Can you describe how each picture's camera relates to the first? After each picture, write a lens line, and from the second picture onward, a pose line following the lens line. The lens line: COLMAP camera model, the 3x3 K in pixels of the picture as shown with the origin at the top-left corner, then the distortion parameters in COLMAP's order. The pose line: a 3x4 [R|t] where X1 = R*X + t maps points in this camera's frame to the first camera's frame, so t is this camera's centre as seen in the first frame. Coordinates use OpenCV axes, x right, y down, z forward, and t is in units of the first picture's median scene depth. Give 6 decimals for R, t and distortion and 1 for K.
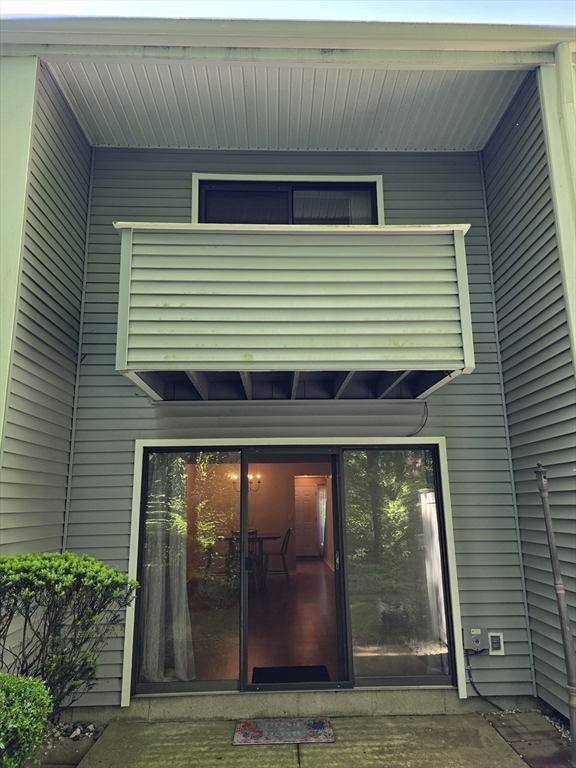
lens RADIAL K [[526.7, 0, 293.6], [0, 526.7, 384.6], [0, 0, 1]] dist [0.054832, -0.041336]
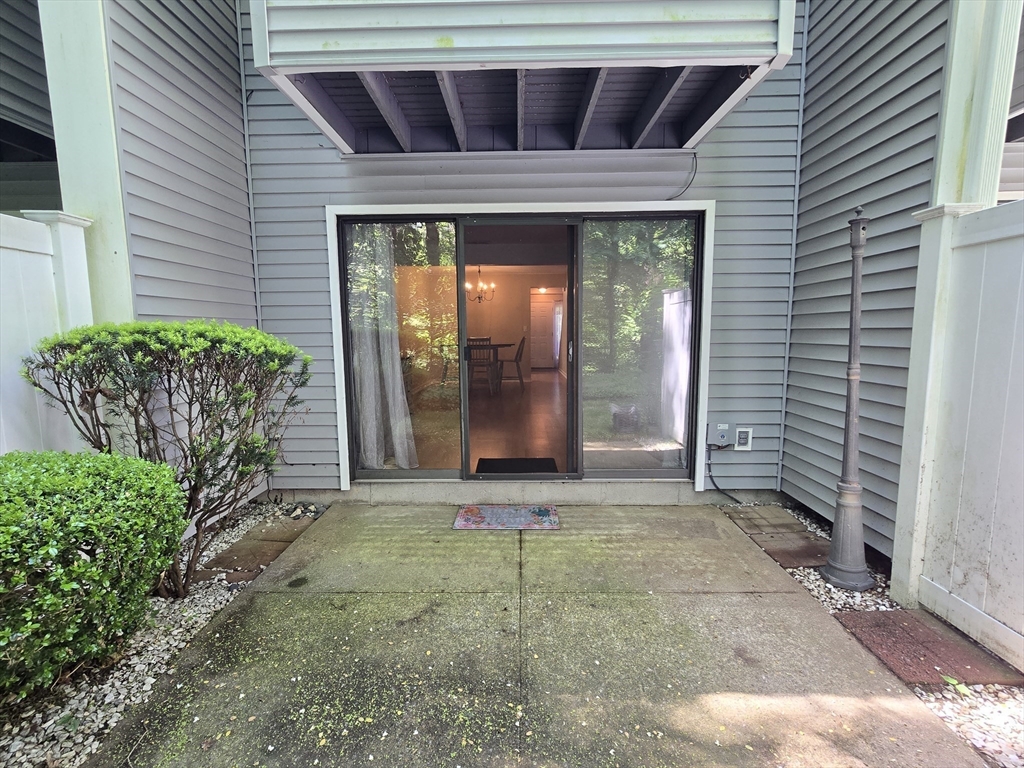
lens RADIAL K [[488.0, 0, 512.5], [0, 488.0, 382.2], [0, 0, 1]] dist [-0.005277, -0.000496]
pose [[0.999039, 0.013341, -0.041759, 0.023135], [0.000927, 0.945929, 0.324373, 0.127467], [0.043829, -0.324100, 0.945007, 0.238419]]
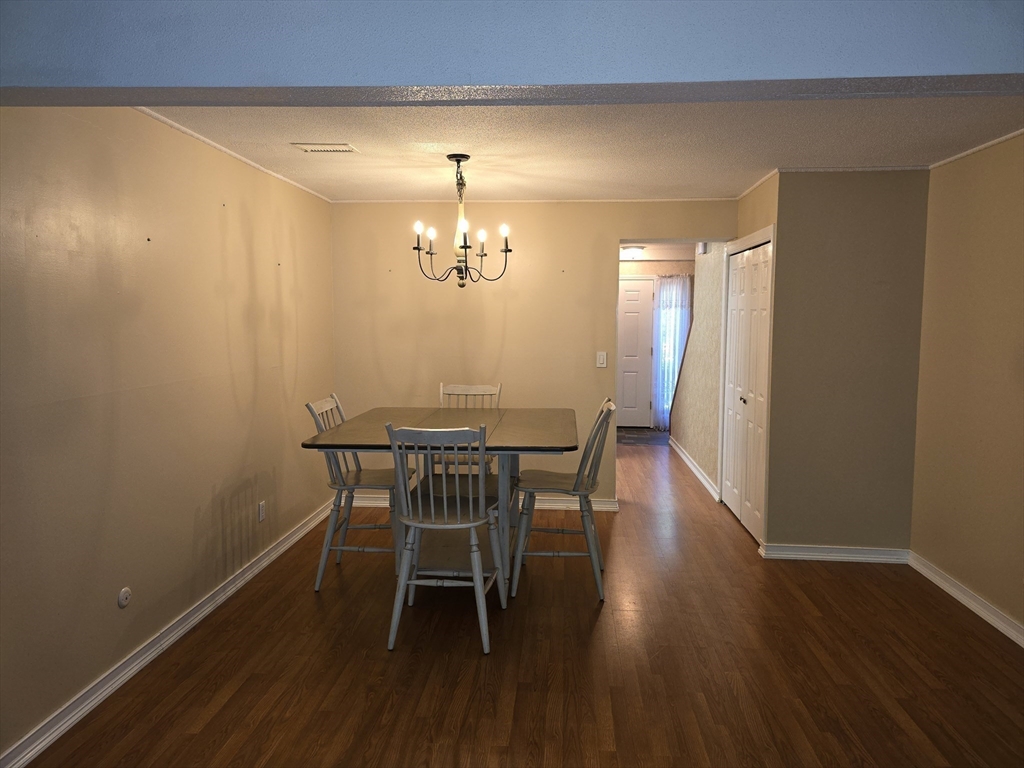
lens RADIAL K [[702.2, 0, 513.2], [0, 702.2, 375.5], [0, 0, 1]] dist [0.054832, -0.041336]
pose [[0.994750, 0.026175, -0.098932, -0.057212], [0.005609, 0.951340, 0.308094, 0.329684], [0.102182, -0.307031, 0.946198, 1.547651]]
